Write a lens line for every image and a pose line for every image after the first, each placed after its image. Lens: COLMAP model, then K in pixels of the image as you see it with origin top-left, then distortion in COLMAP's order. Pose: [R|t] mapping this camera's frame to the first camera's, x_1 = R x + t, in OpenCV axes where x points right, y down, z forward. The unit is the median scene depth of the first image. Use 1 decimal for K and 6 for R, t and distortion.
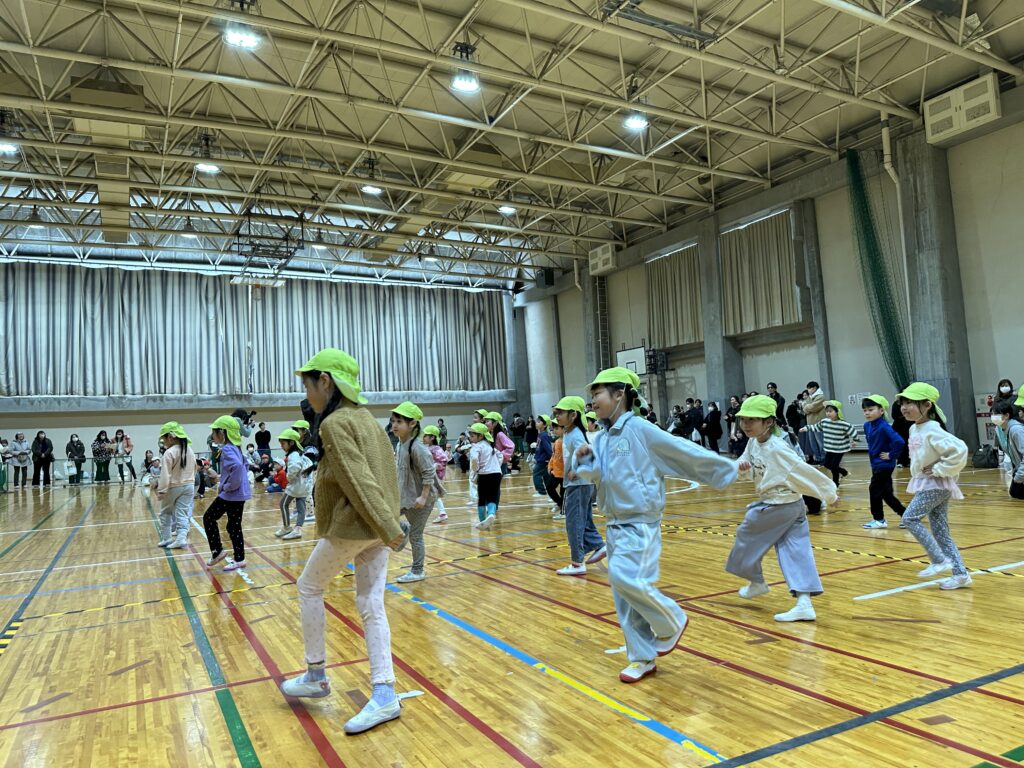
lens RADIAL K [[717.3, 0, 507.8], [0, 717.3, 391.1], [0, 0, 1]] dist [0.040336, -0.050572]
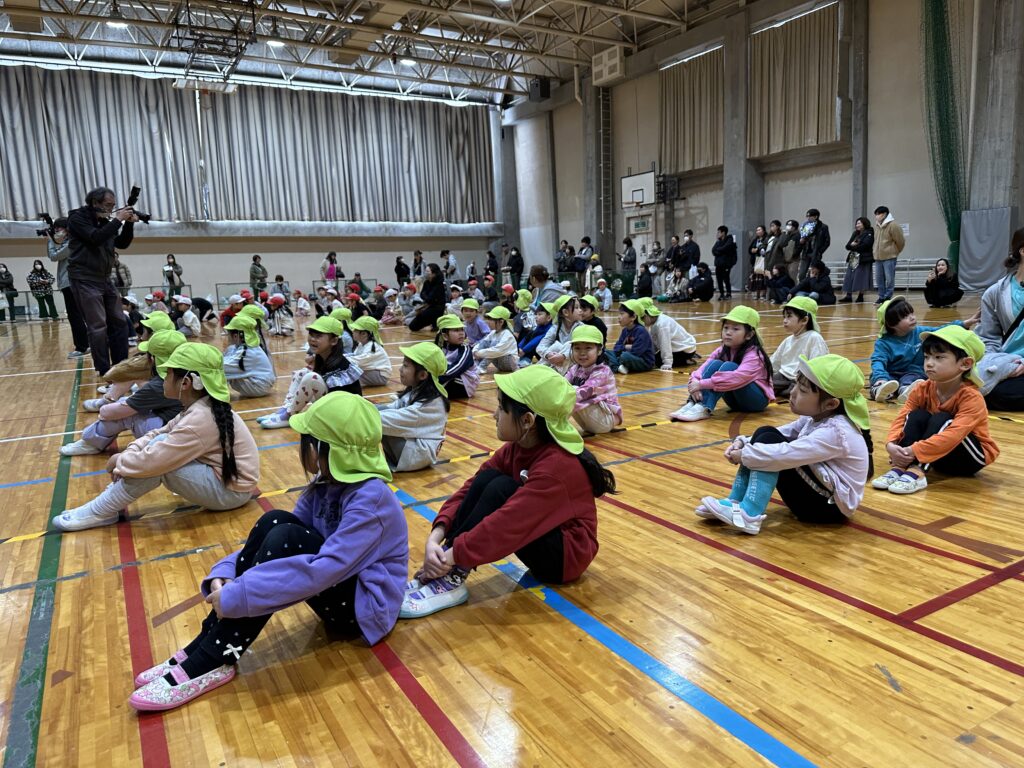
lens RADIAL K [[717.3, 0, 508.2], [0, 717.3, 388.8], [0, 0, 1]] dist [0.040336, -0.050572]
pose [[0.999309, 0.002979, 0.037050, -0.021099], [-0.010922, 0.976310, 0.216101, 0.009883], [-0.035528, -0.216356, 0.975668, 0.083526]]
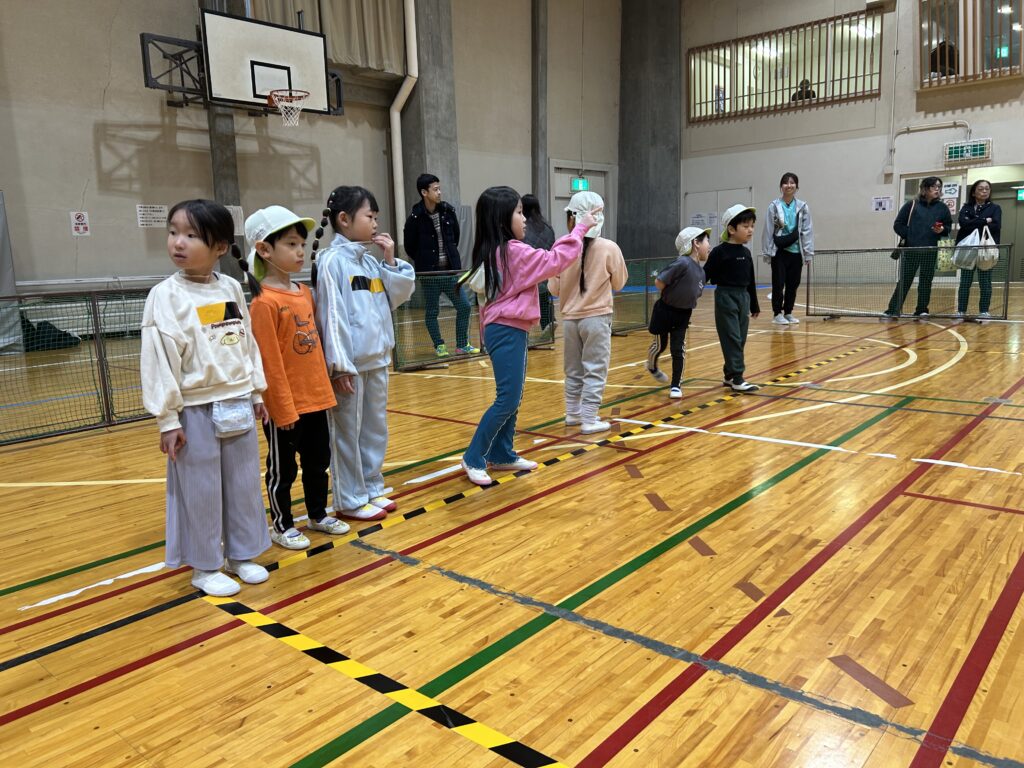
lens RADIAL K [[770.5, 0, 509.9], [0, 770.5, 381.5], [0, 0, 1]] dist [0.039759, -0.046316]
pose [[-0.360370, -0.087066, 0.928737, -0.247024], [-0.004143, 0.995774, 0.091743, 0.082628], [-0.932800, 0.029214, -0.359208, 1.107128]]
